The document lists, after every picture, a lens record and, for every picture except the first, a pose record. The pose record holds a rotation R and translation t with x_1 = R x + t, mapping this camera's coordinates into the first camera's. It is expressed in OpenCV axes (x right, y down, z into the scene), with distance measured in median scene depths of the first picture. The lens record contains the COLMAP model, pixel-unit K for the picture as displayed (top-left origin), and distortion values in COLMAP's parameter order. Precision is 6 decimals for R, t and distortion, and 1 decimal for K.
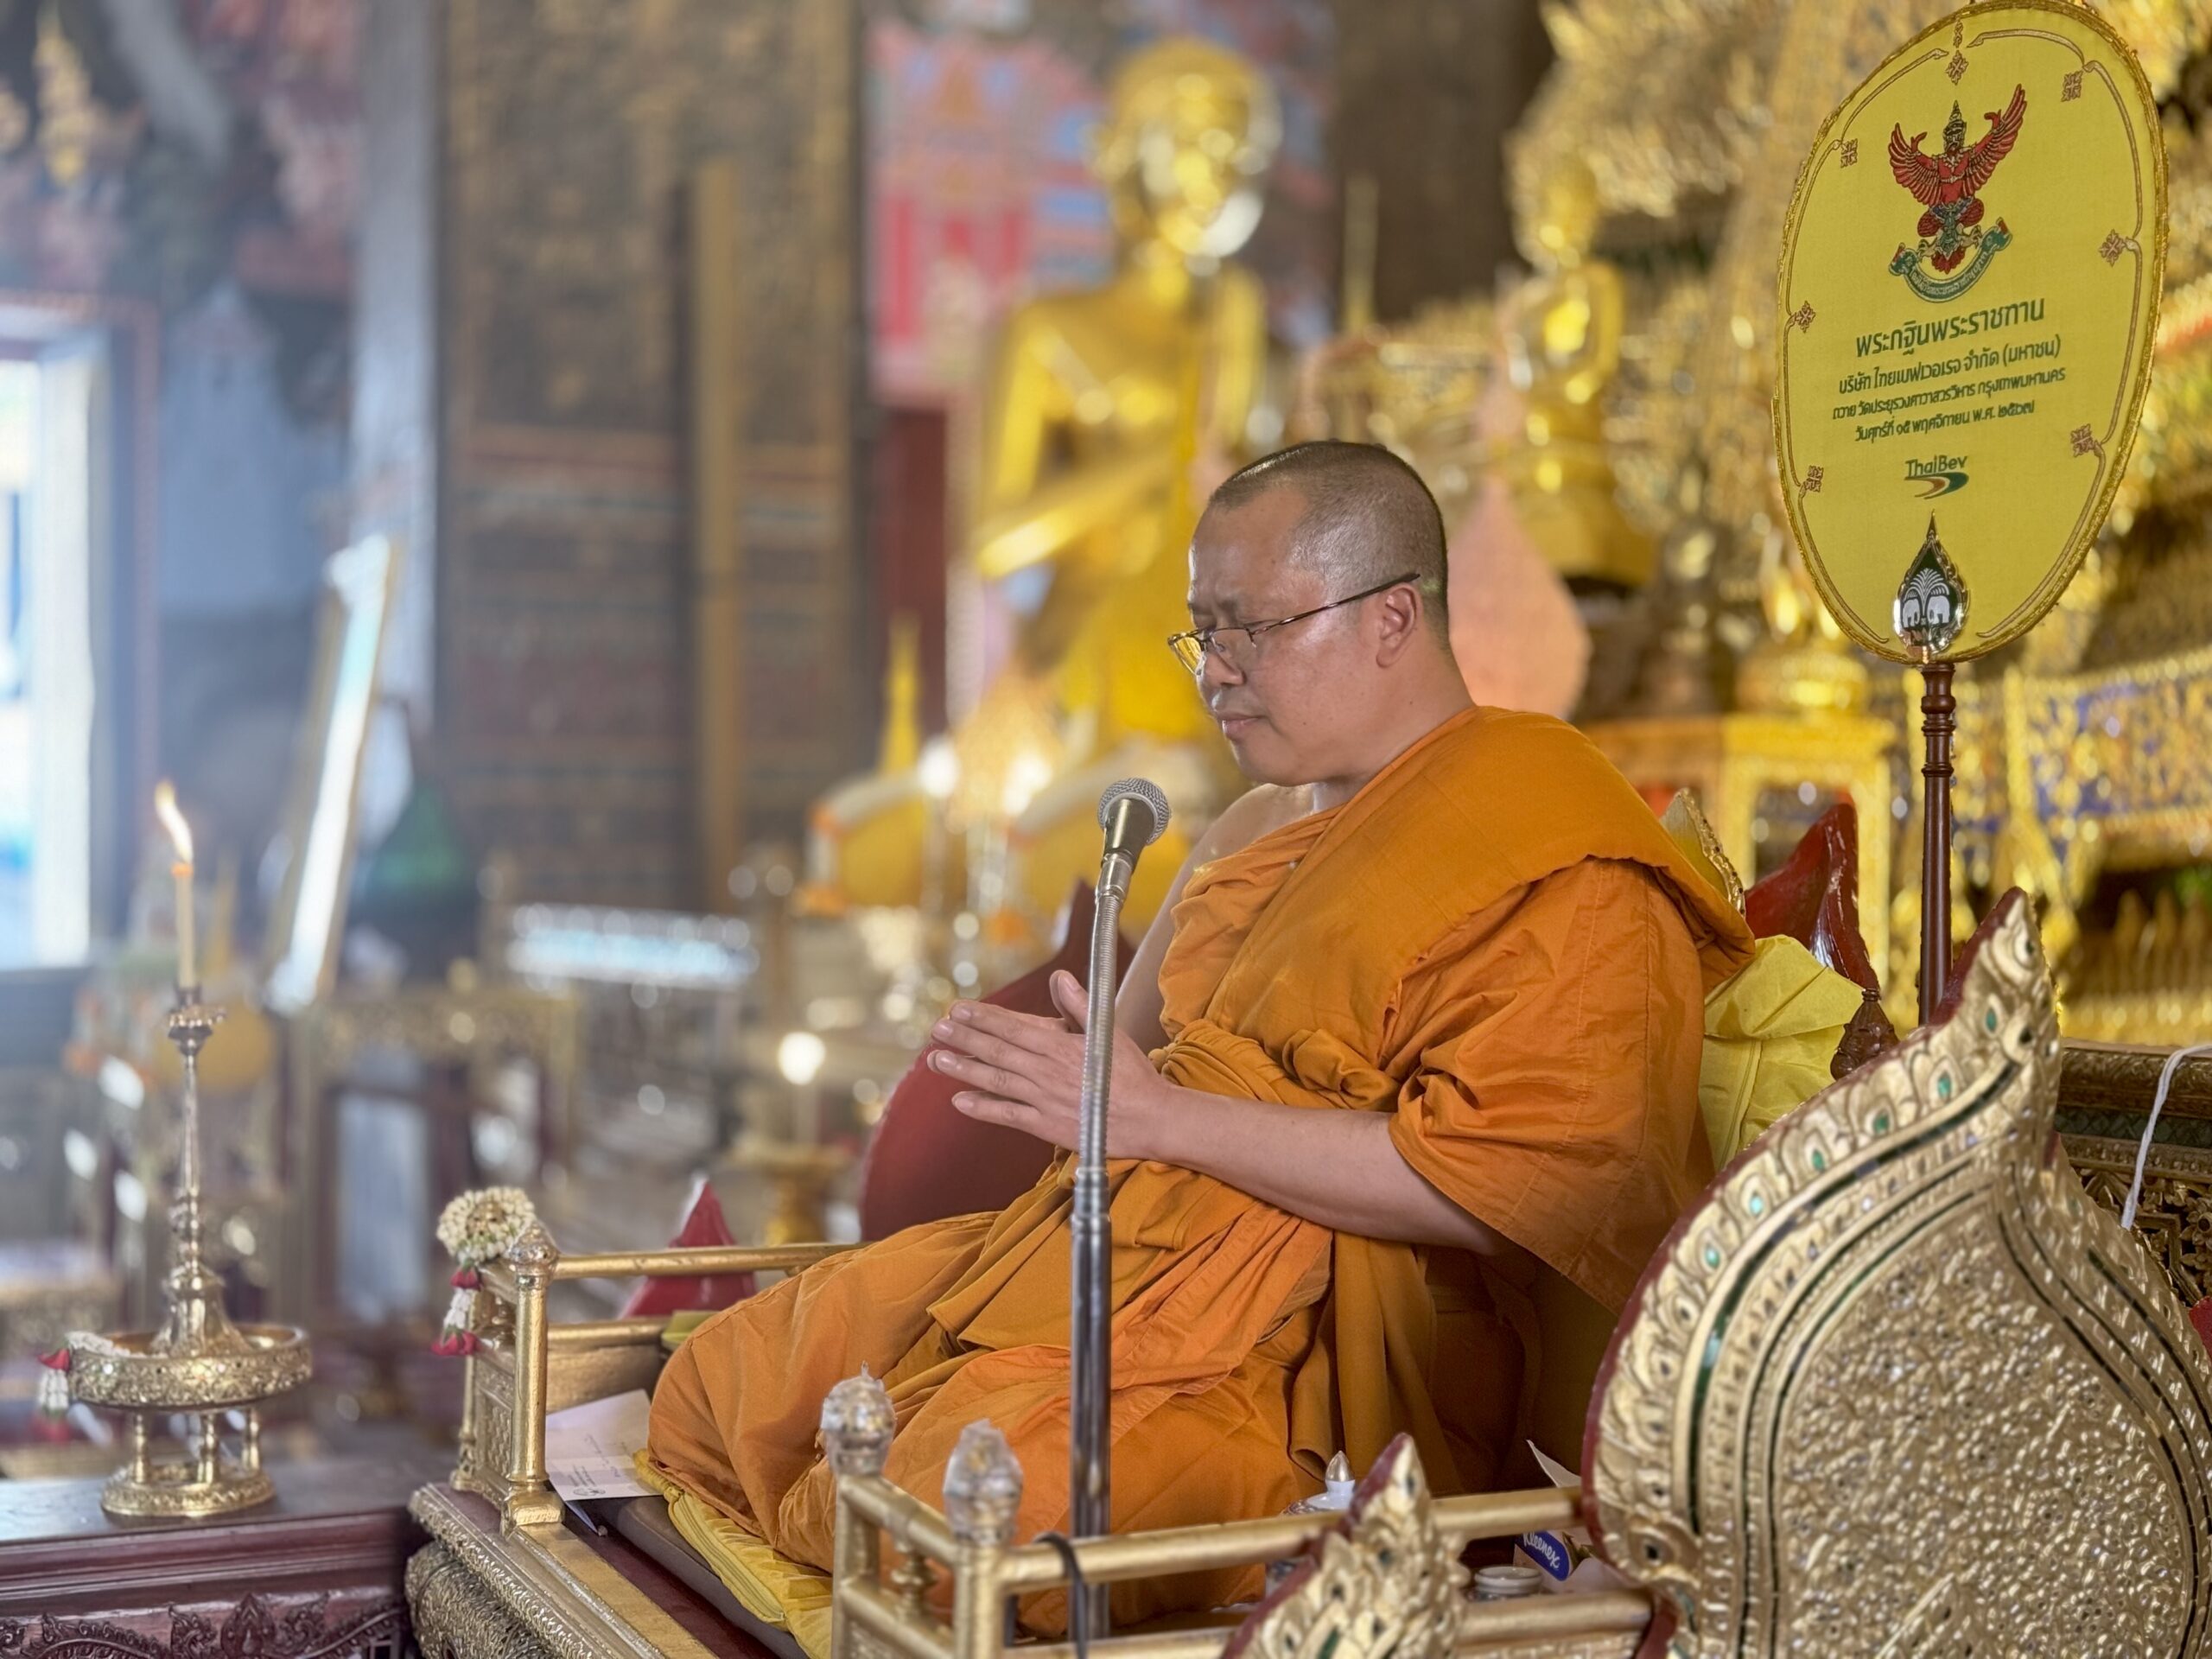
lens RADIAL K [[2979.3, 0, 1104.4], [0, 2979.3, 833.8], [0, 0, 1]] dist [0.000110, 0.000000]
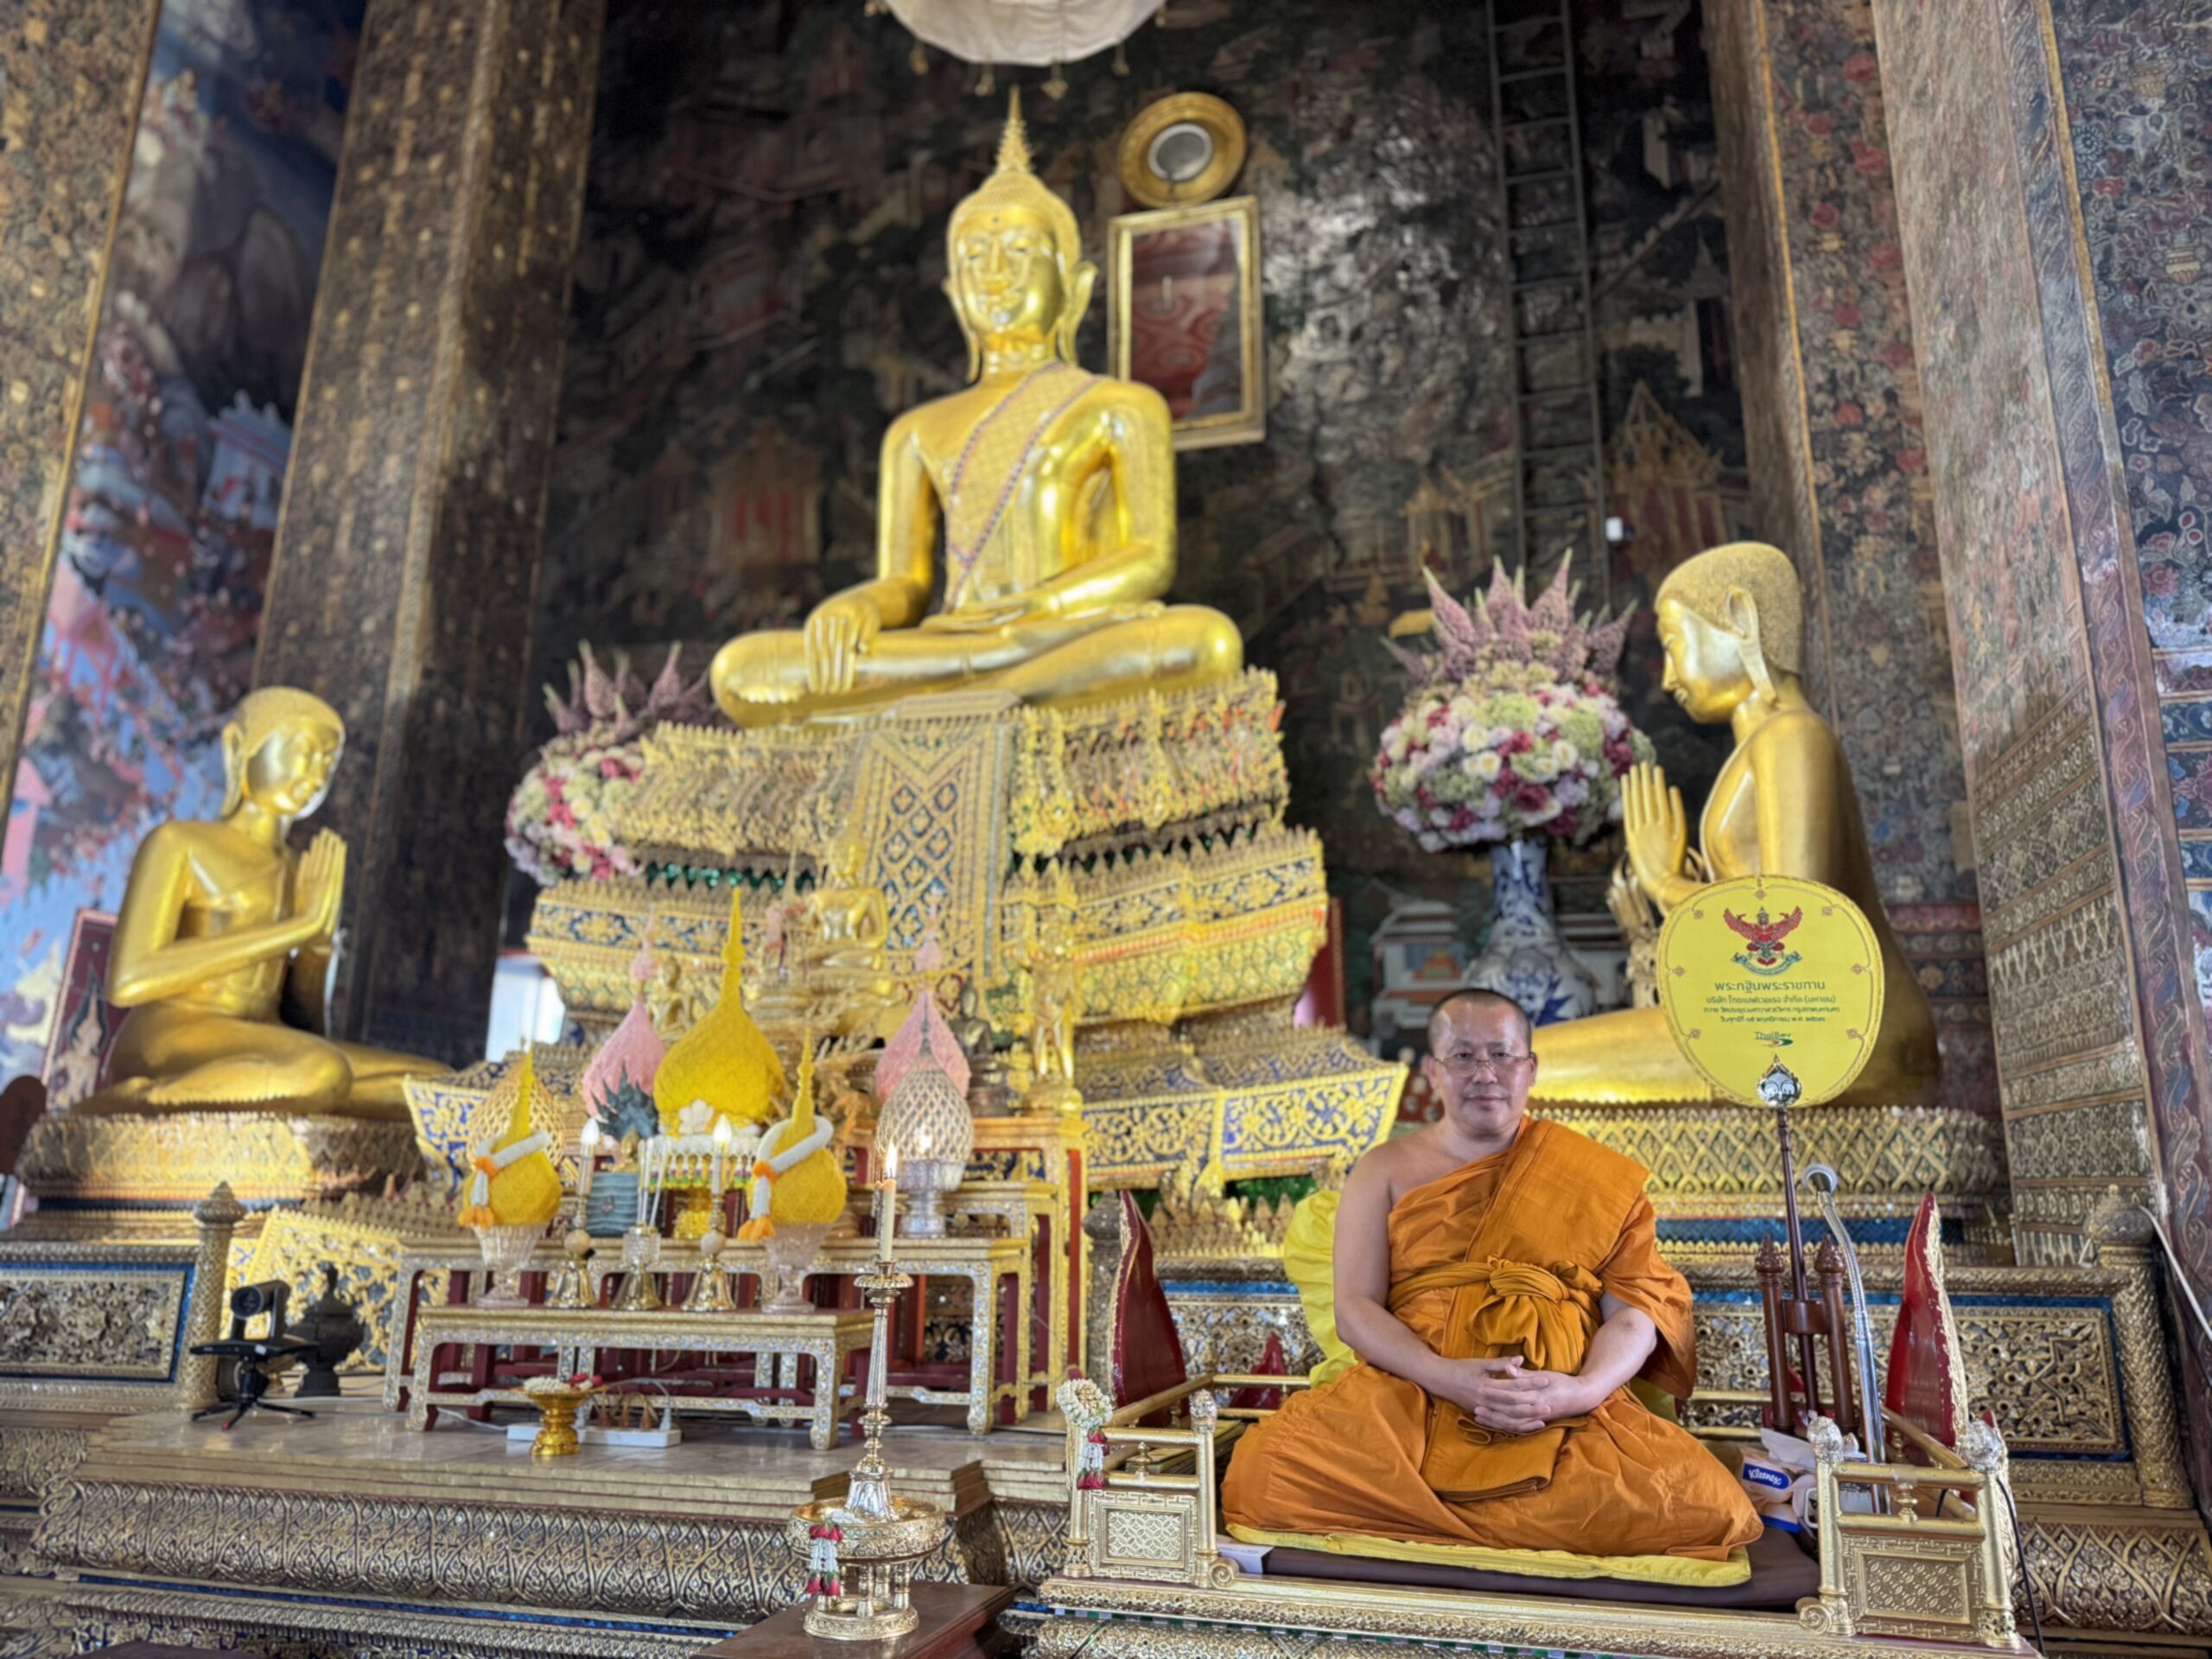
lens RADIAL K [[1525.6, 0, 1091.3], [0, 1525.6, 831.7], [0, 0, 1]] dist [0.016952, -0.042564]
pose [[0.648994, 0.169907, 0.741578, -1.198031], [0.001185, 0.974516, -0.224313, 0.010210], [-0.760793, 0.146456, 0.632254, 0.546784]]
